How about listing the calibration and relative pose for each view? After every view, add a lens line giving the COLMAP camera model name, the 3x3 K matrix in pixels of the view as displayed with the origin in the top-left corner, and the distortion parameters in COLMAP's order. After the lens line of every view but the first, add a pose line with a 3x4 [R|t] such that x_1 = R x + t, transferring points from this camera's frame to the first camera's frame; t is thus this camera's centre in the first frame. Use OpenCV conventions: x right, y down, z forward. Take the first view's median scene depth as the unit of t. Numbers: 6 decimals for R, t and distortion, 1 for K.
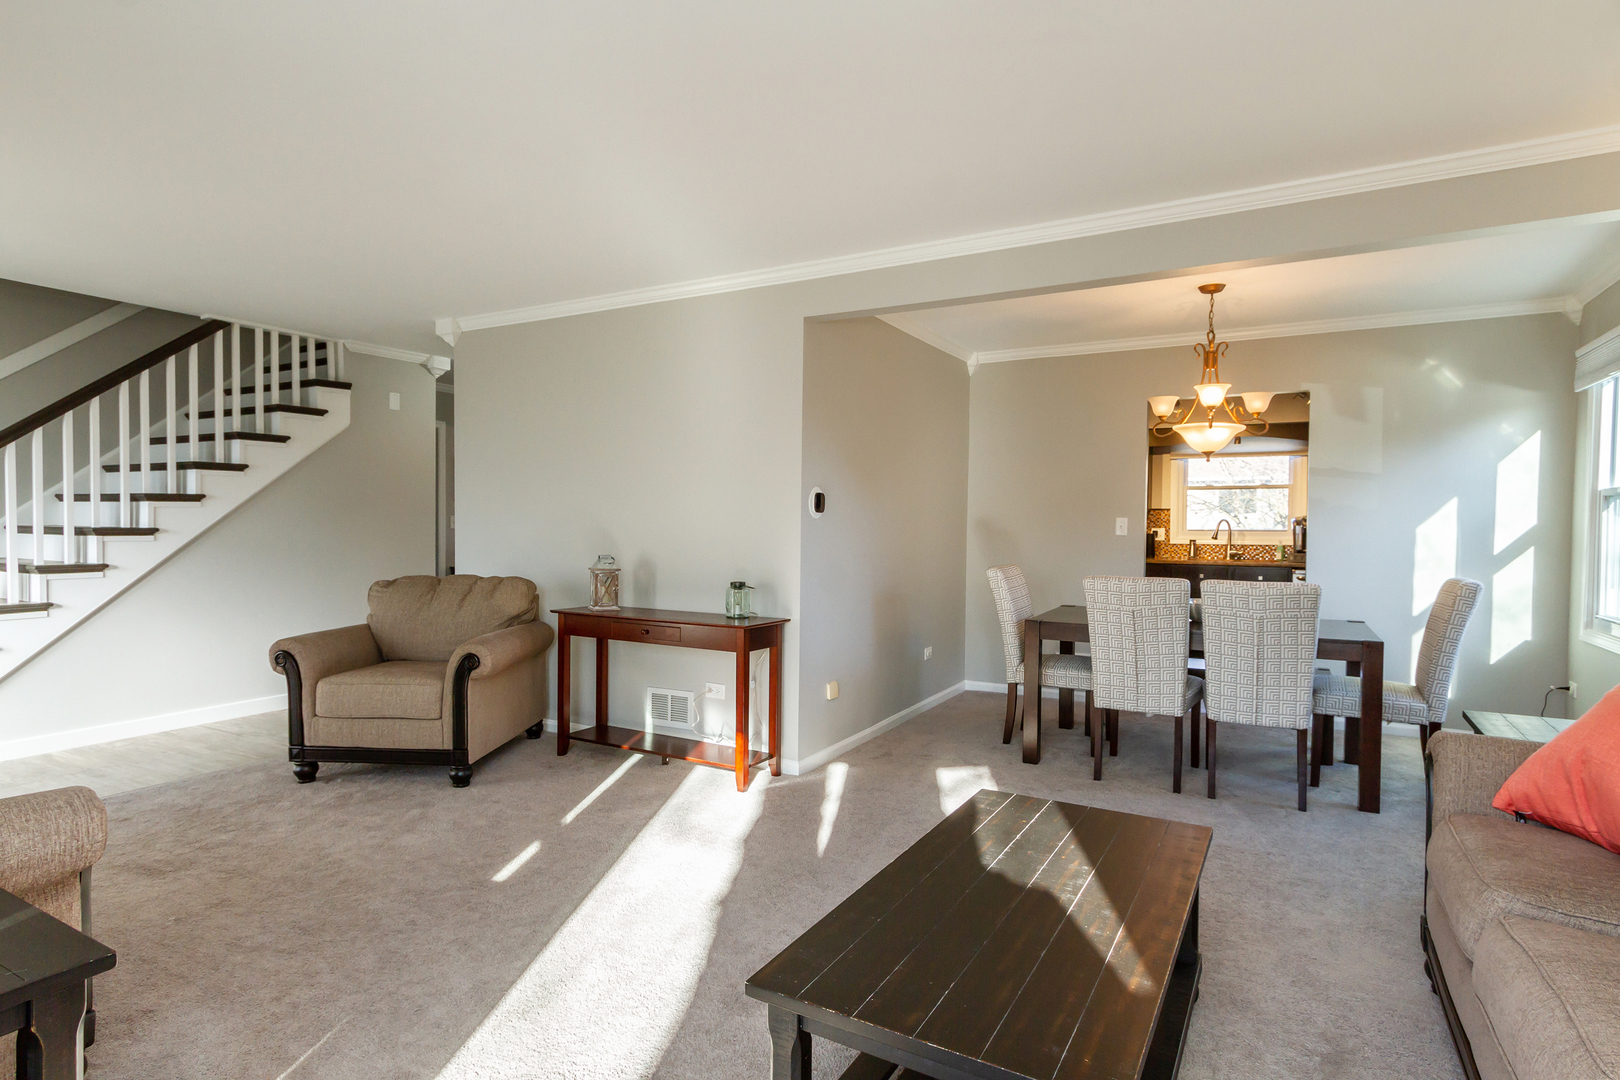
lens RADIAL K [[842.8, 0, 802.4], [0, 842.8, 548.8], [0, 0, 1]] dist [0.003693, 0.001359]
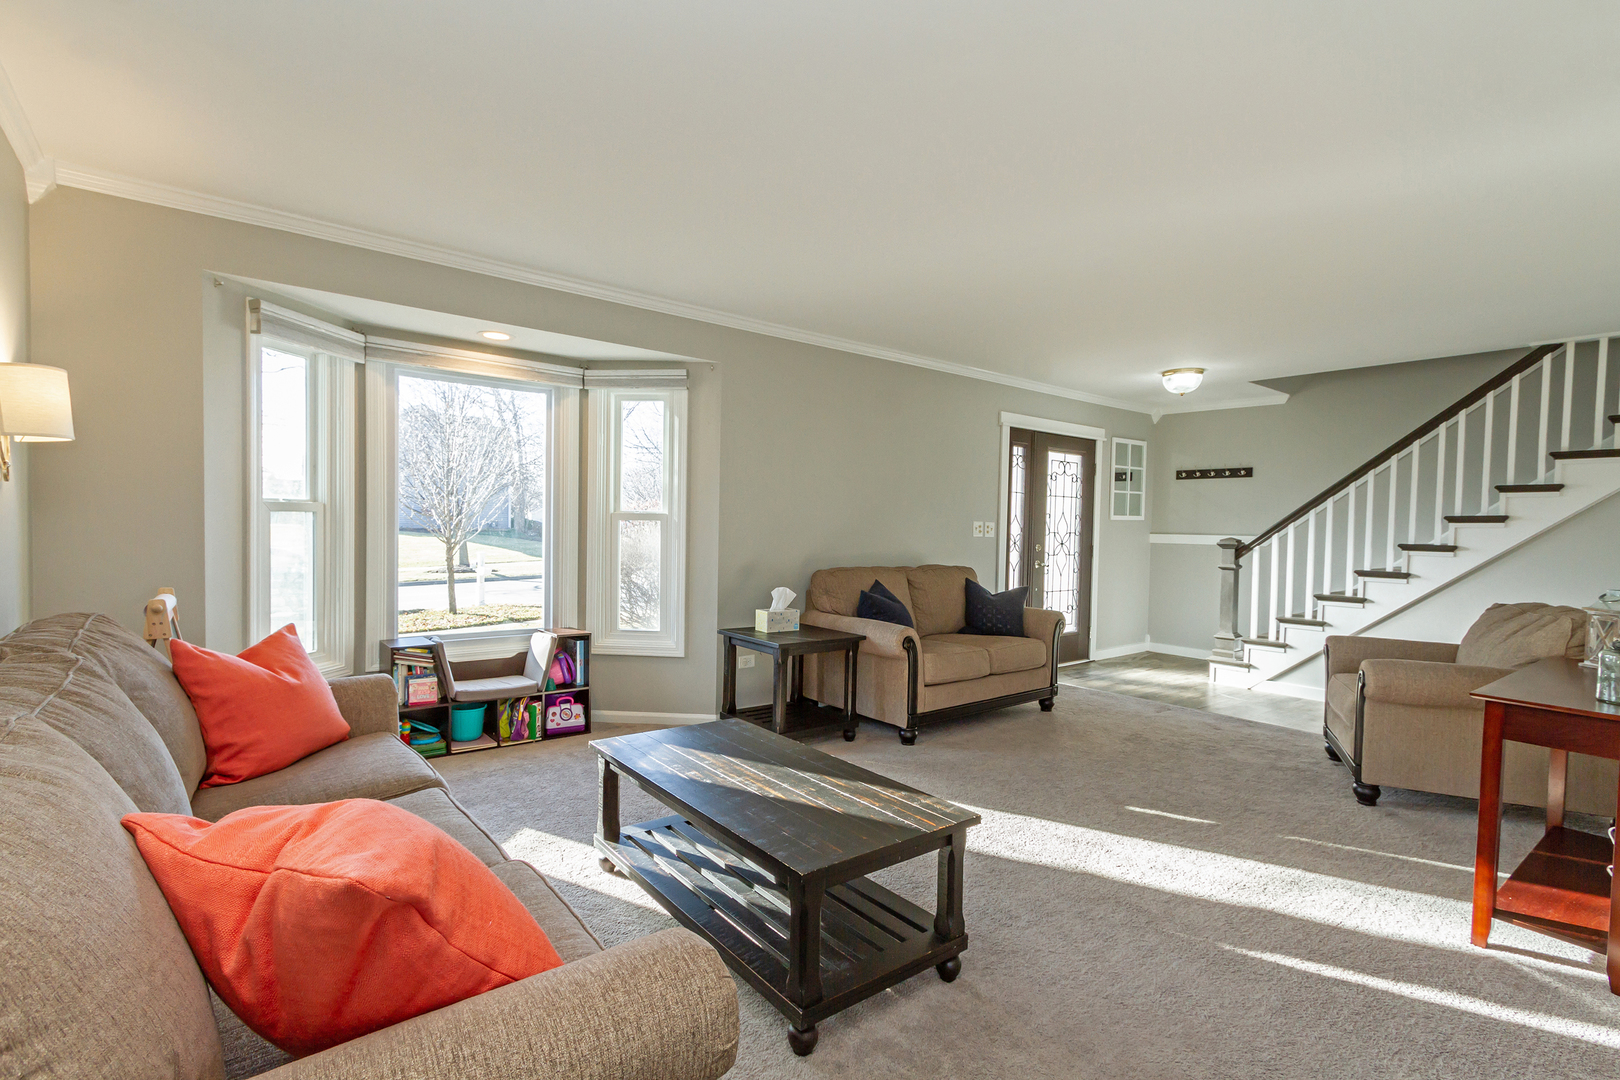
lens RADIAL K [[761.6, 0, 815.1], [0, 761.6, 549.8], [0, 0, 1]] dist [0.007718, -0.000484]
pose [[-0.363073, 0.015401, -0.931633, 0.528280], [-0.051889, 0.997978, 0.036720, -0.012101], [0.930315, 0.061673, -0.361540, 0.562384]]
